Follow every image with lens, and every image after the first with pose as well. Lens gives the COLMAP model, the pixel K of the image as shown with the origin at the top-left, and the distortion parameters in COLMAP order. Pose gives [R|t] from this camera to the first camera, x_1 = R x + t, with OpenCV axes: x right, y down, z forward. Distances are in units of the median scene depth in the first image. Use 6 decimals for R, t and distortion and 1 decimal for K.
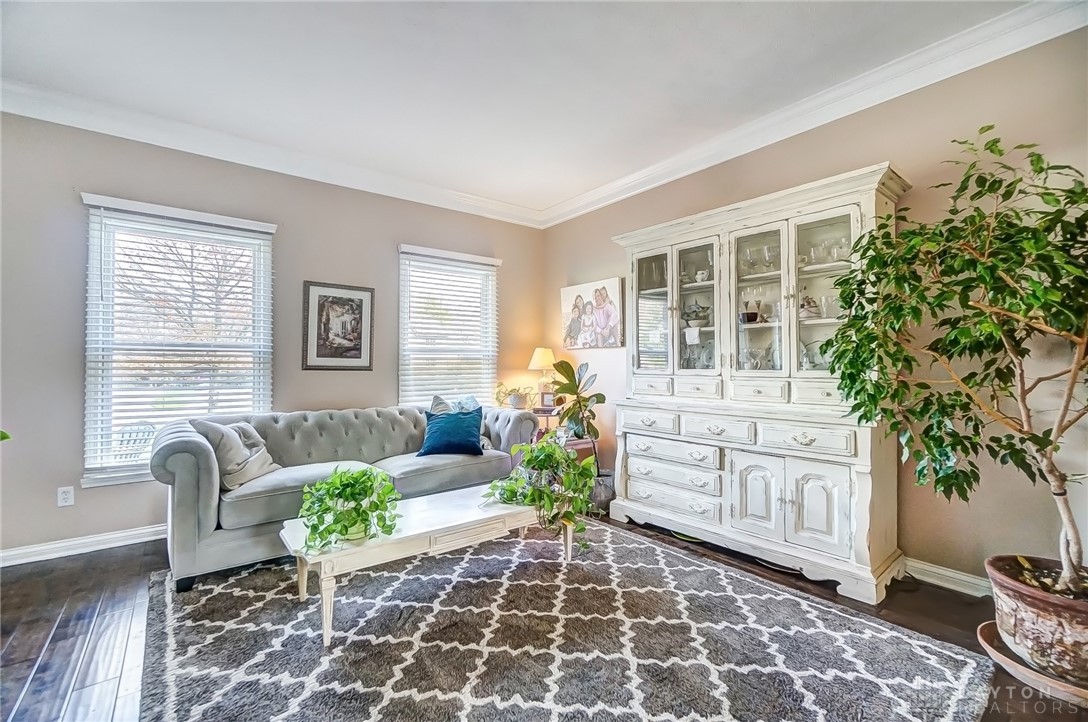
lens RADIAL K [[467.6, 0, 536.6], [0, 467.6, 359.6], [0, 0, 1]] dist [-0.006204, 0.003123]
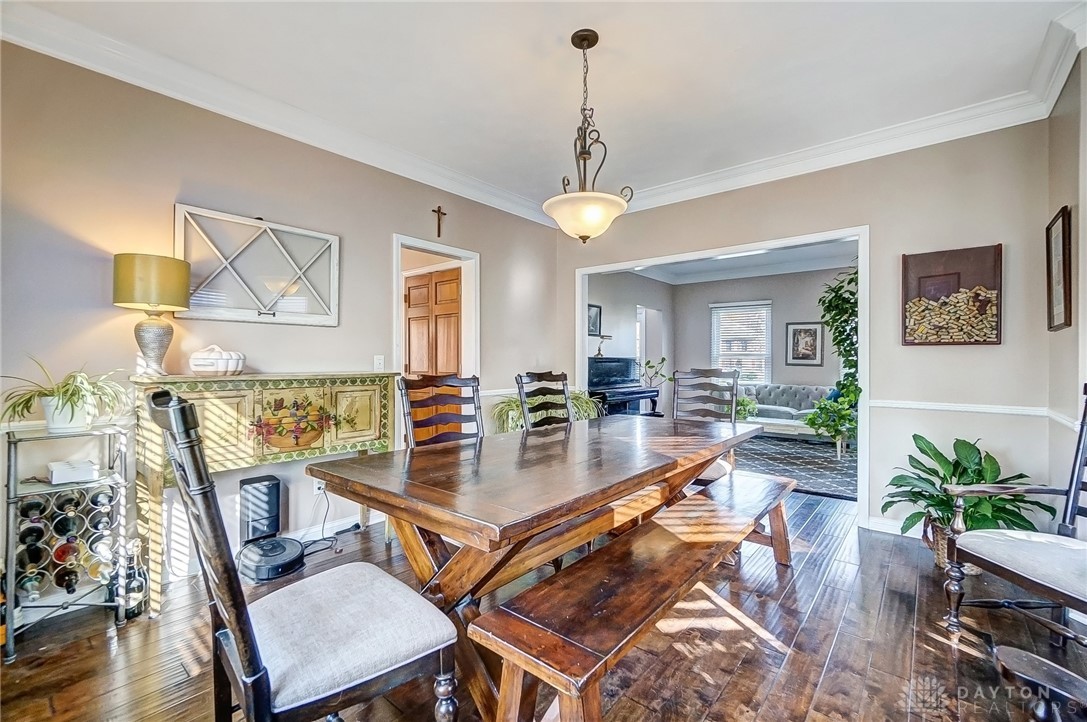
lens RADIAL K [[467.2, 0, 546.4], [0, 467.2, 358.0], [0, 0, 1]] dist [-0.006204, 0.003123]
pose [[0.228540, 0.000648, -0.973534, 1.706854], [0.007571, 0.999968, 0.002443, -0.033062], [0.973505, -0.007929, 0.228528, -0.693749]]
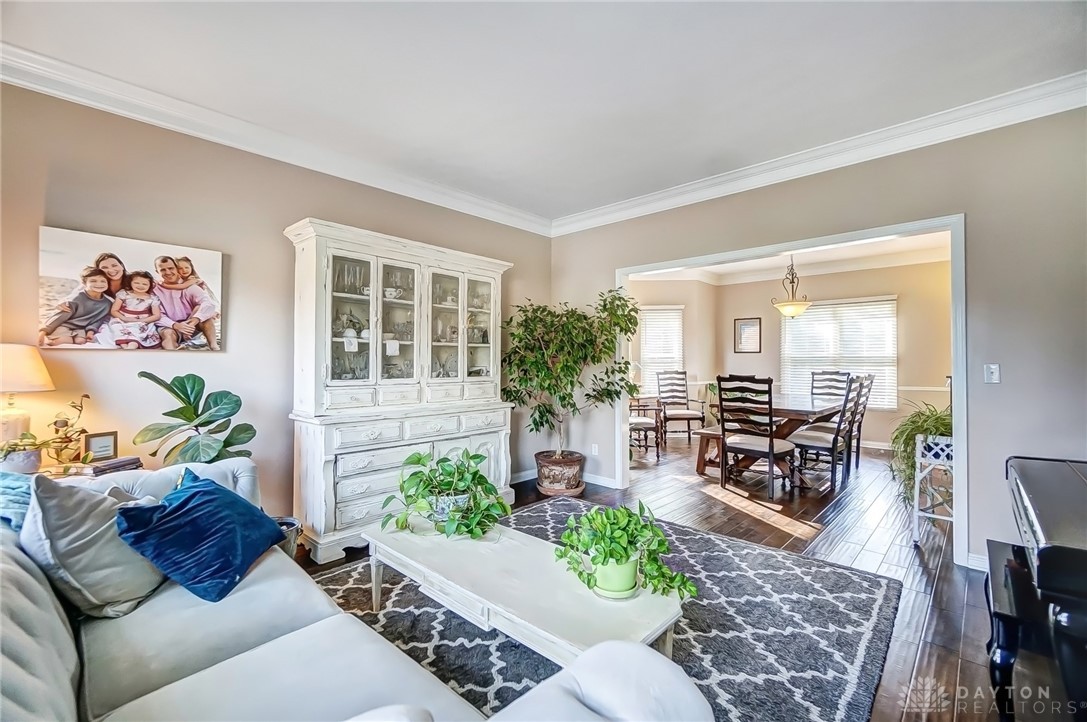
lens RADIAL K [[467.2, 0, 546.1], [0, 467.2, 358.7], [0, 0, 1]] dist [-0.006204, 0.003123]
pose [[-0.158015, 0.009142, 0.987394, -0.896258], [-0.011318, 0.999875, -0.011069, -0.019979], [-0.987372, -0.012924, -0.157891, 0.937720]]
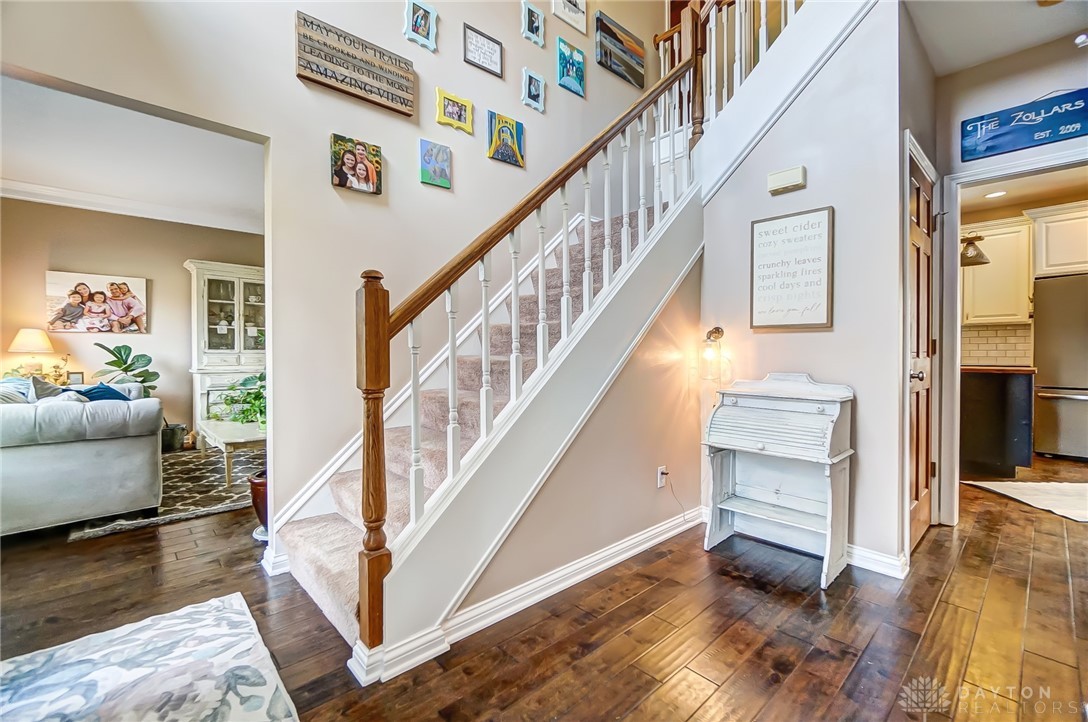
lens RADIAL K [[467.6, 0, 544.8], [0, 467.6, 357.9], [0, 0, 1]] dist [-0.006204, 0.003123]
pose [[-0.090423, -0.012559, 0.995824, -1.799157], [-0.008264, 0.999896, 0.011860, 0.024604], [-0.995869, -0.007157, -0.090517, 0.036951]]
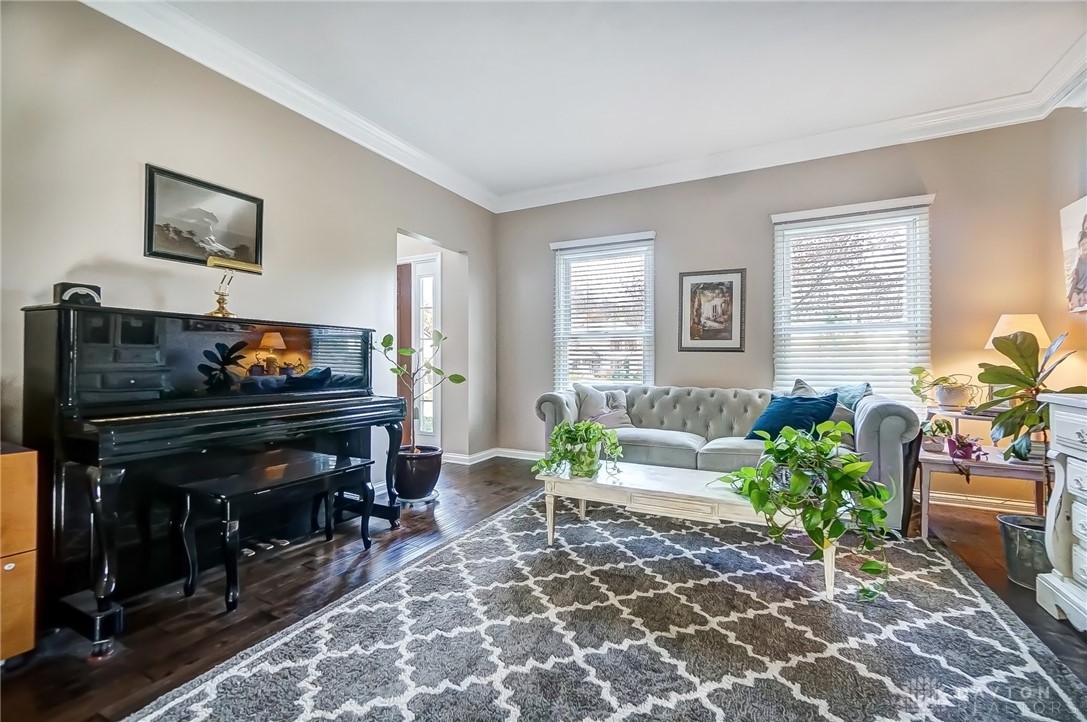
lens RADIAL K [[467.2, 0, 541.9], [0, 467.2, 360.5], [0, 0, 1]] dist [-0.006204, 0.003123]
pose [[0.425366, 0.001068, -0.905021, 0.518358], [0.009017, 0.999945, 0.005419, 0.046984], [0.904976, -0.010465, 0.425333, 0.274664]]
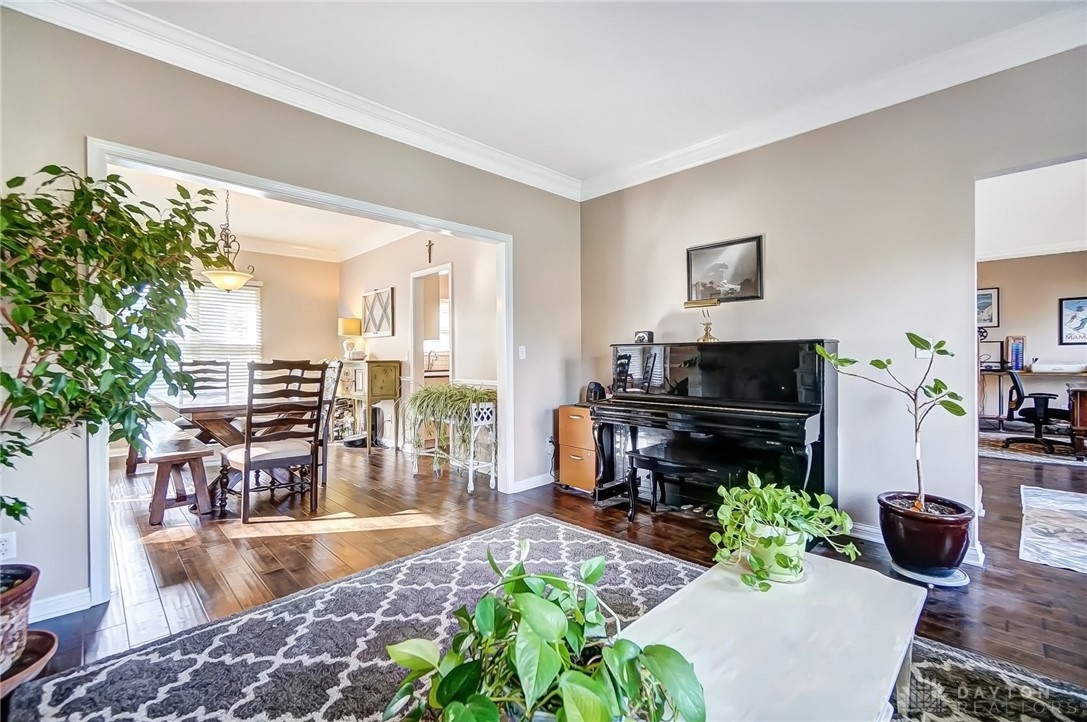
lens RADIAL K [[467.2, 0, 542.9], [0, 467.2, 359.0], [0, 0, 1]] dist [-0.006204, 0.003123]
pose [[-0.993339, 0.006362, -0.115055, 0.044911], [0.007338, 0.999941, -0.008066, 0.021633], [0.114997, -0.008857, -0.993326, 1.276254]]
